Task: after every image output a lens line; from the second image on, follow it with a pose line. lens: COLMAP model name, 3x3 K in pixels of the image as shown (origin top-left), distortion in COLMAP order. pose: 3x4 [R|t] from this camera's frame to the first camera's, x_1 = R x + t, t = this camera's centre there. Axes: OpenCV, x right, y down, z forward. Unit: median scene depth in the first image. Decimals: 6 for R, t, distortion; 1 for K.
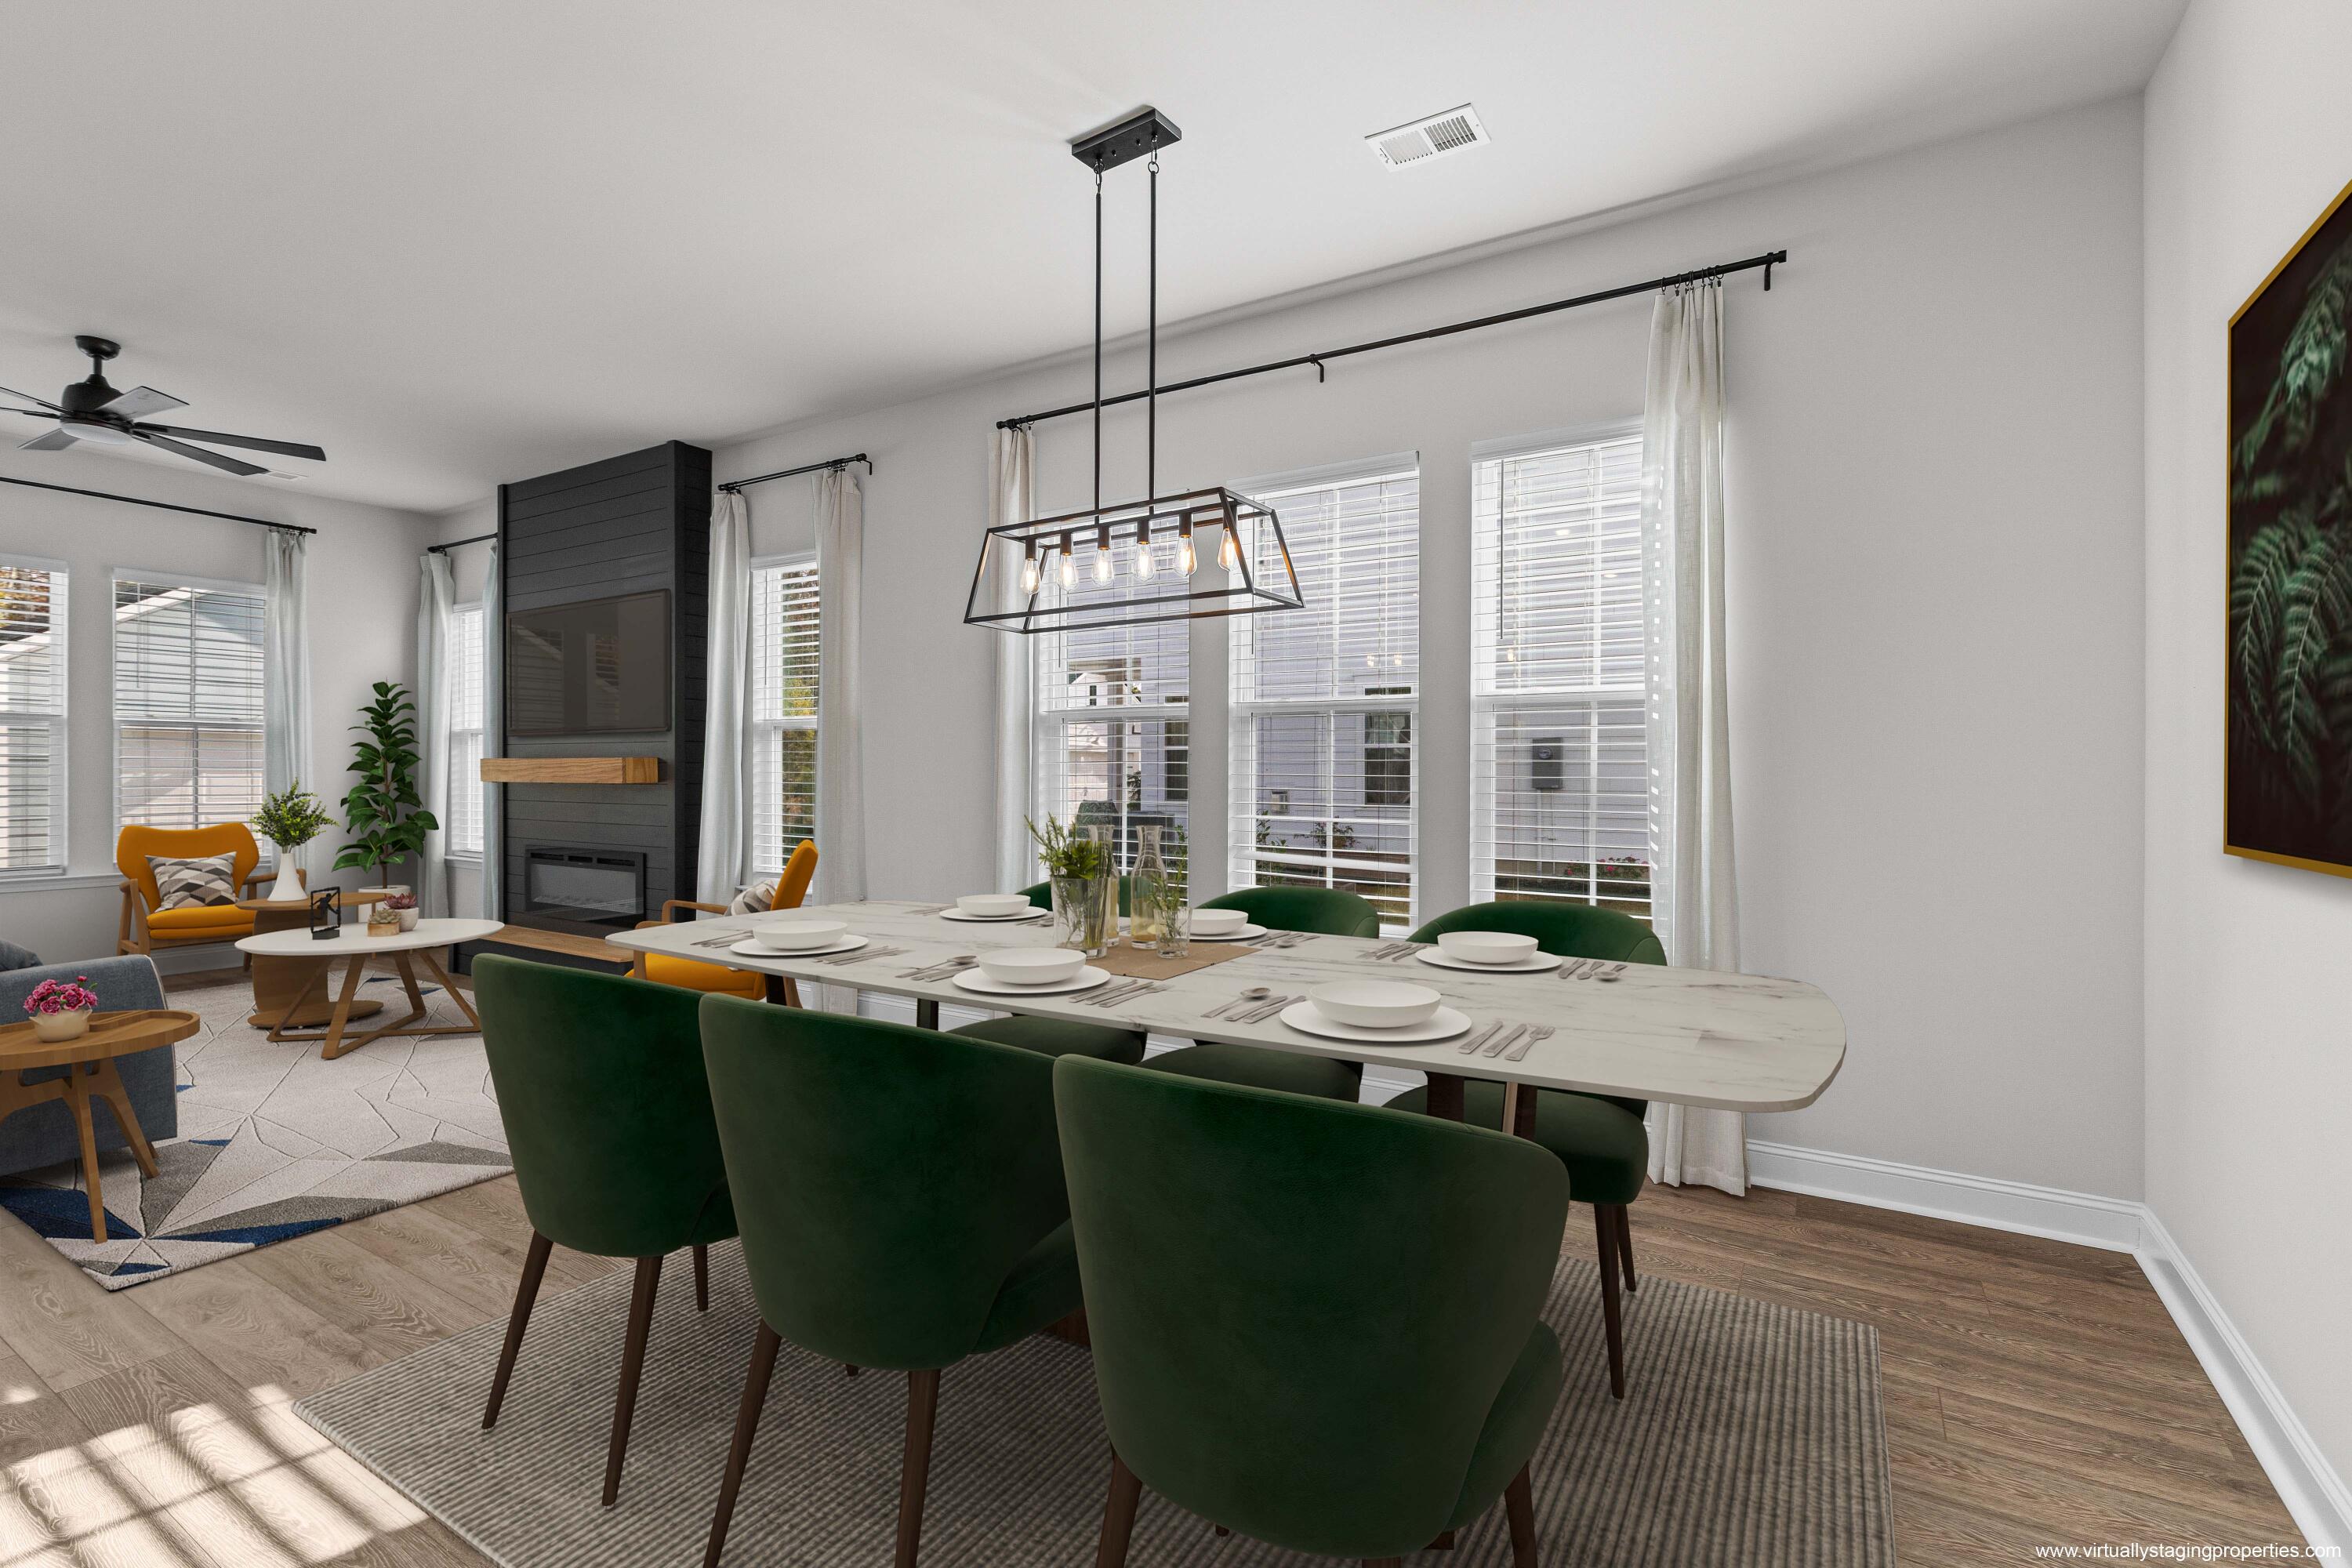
lens RADIAL K [[1076.7, 0, 1188.0], [0, 1076.7, 776.0], [0, 0, 1]] dist [0.005624, -0.002171]
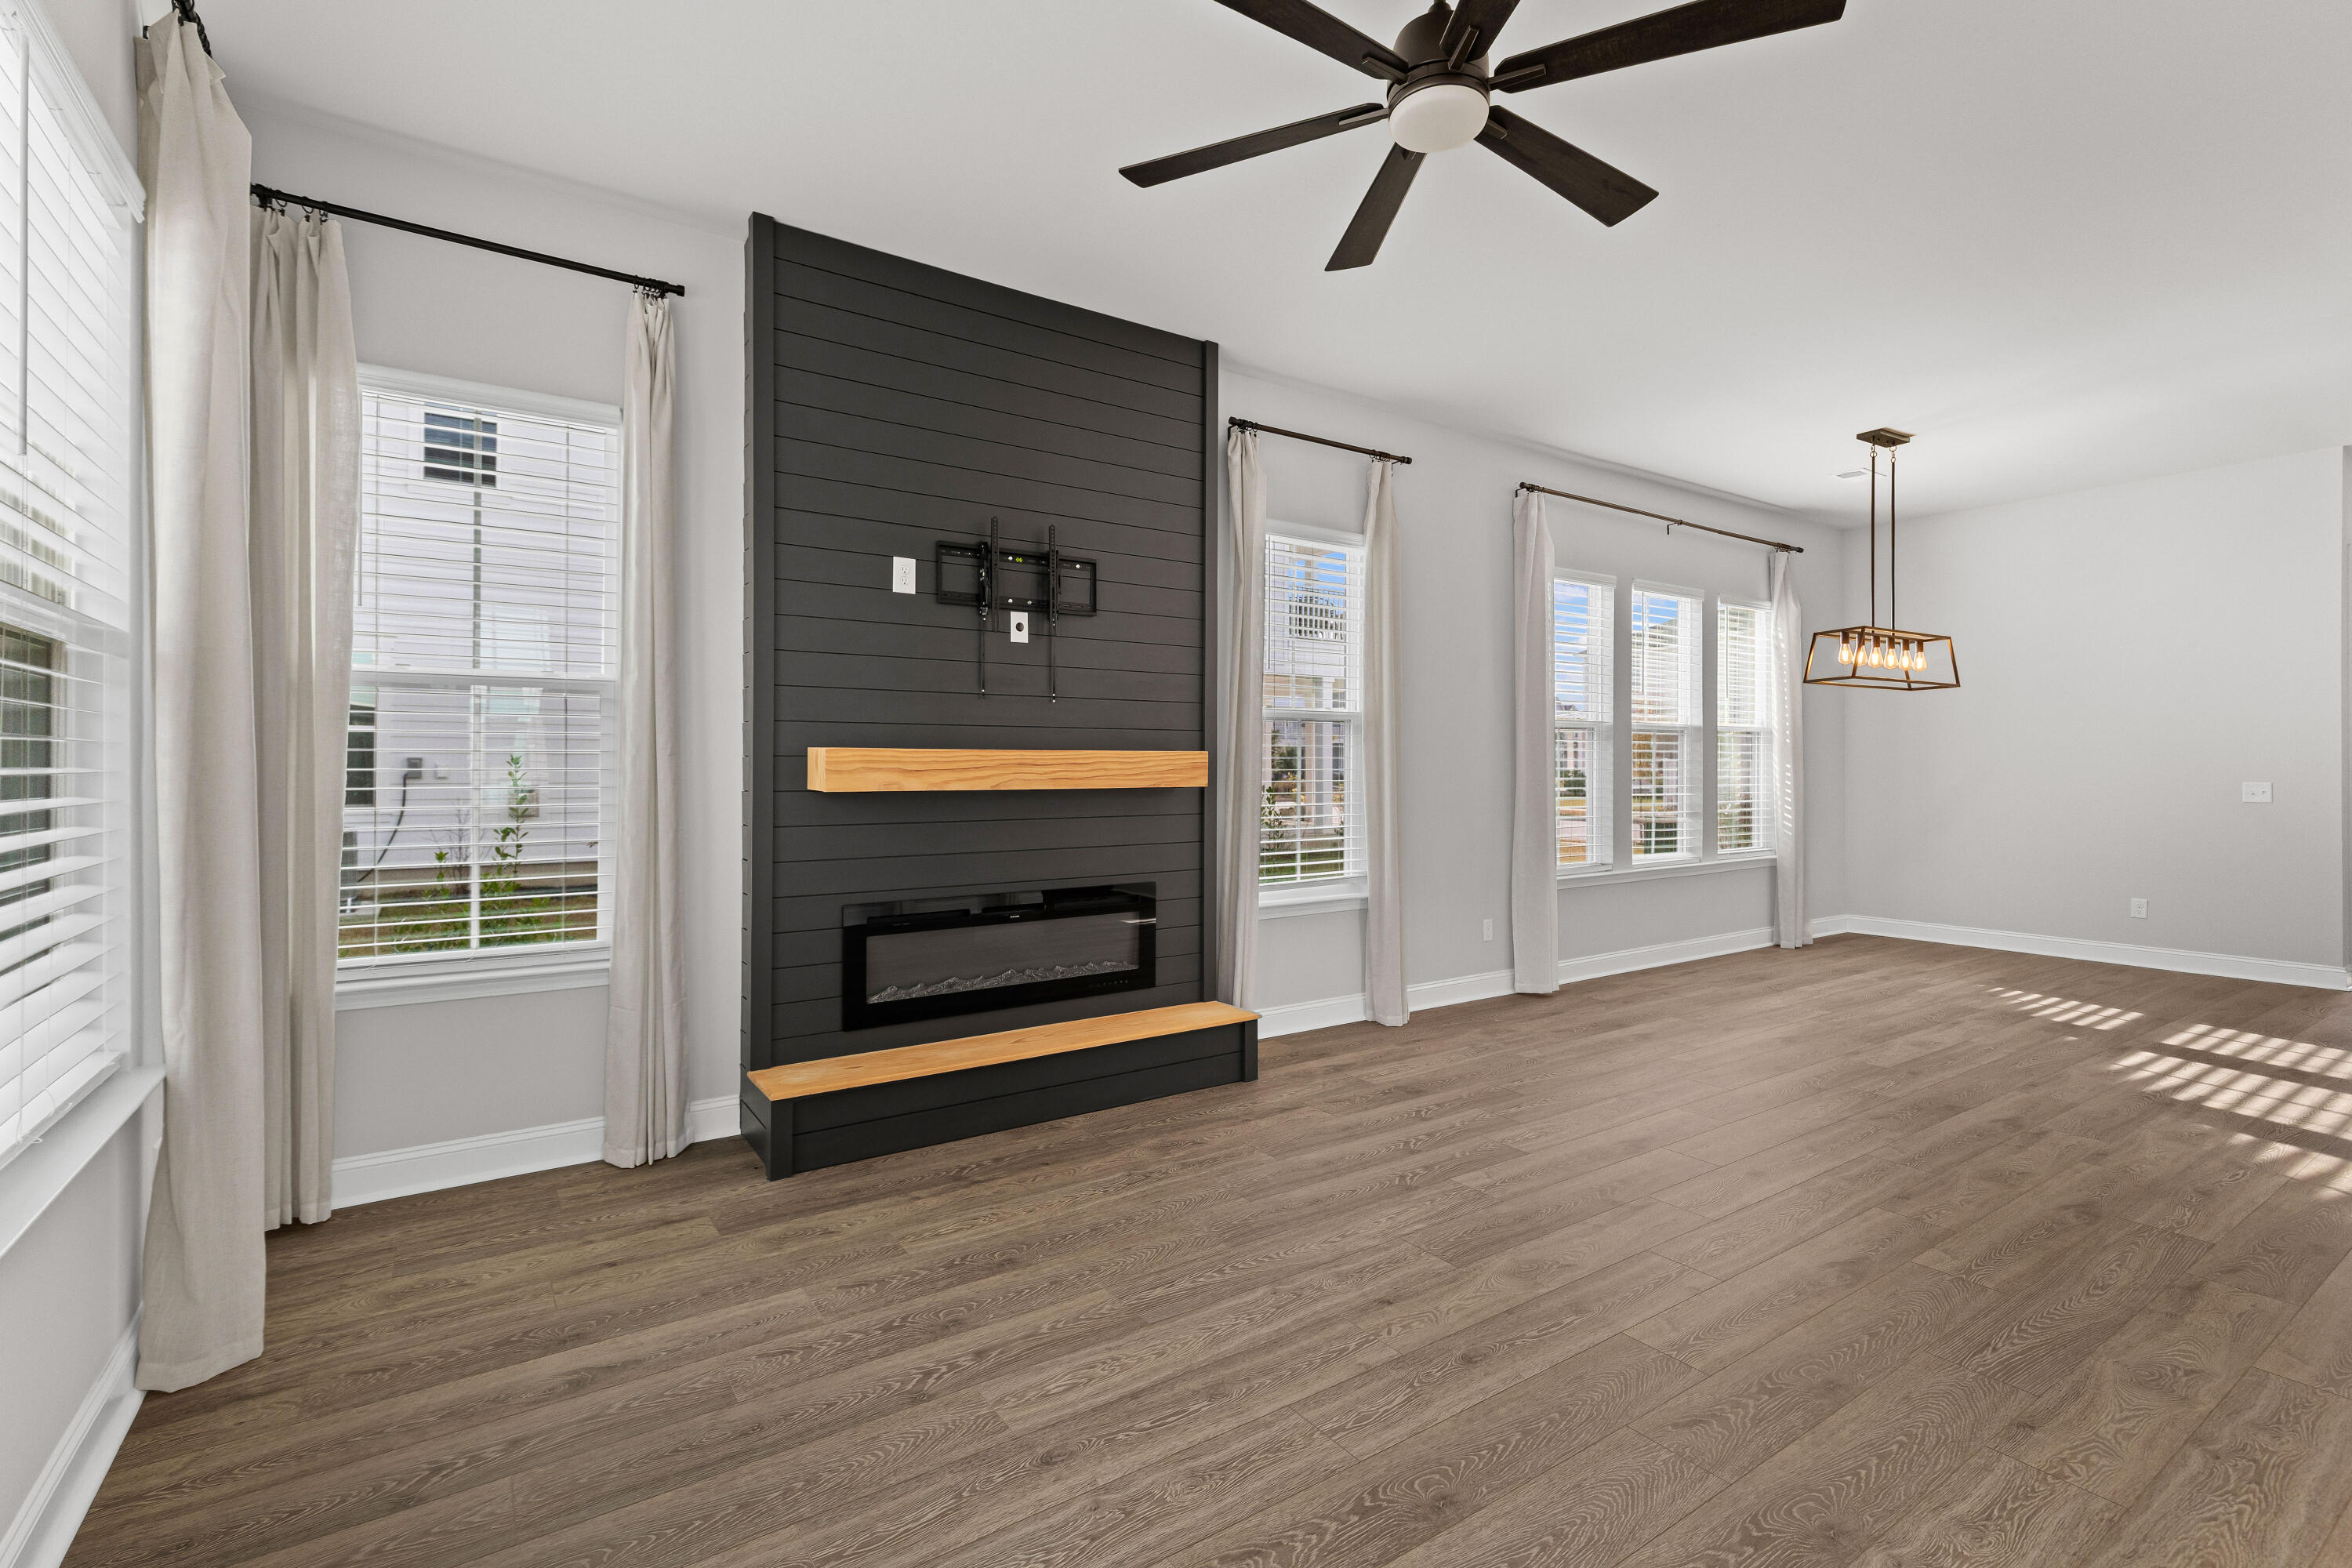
lens RADIAL K [[1076.7, 0, 1177.8], [0, 1076.7, 766.1], [0, 0, 1]] dist [0.005624, -0.002171]
pose [[0.419783, -0.000367, 0.907624, -1.400516], [0.000513, 1.000000, 0.000167, -0.010310], [-0.907624, 0.000396, 0.419783, 0.826536]]
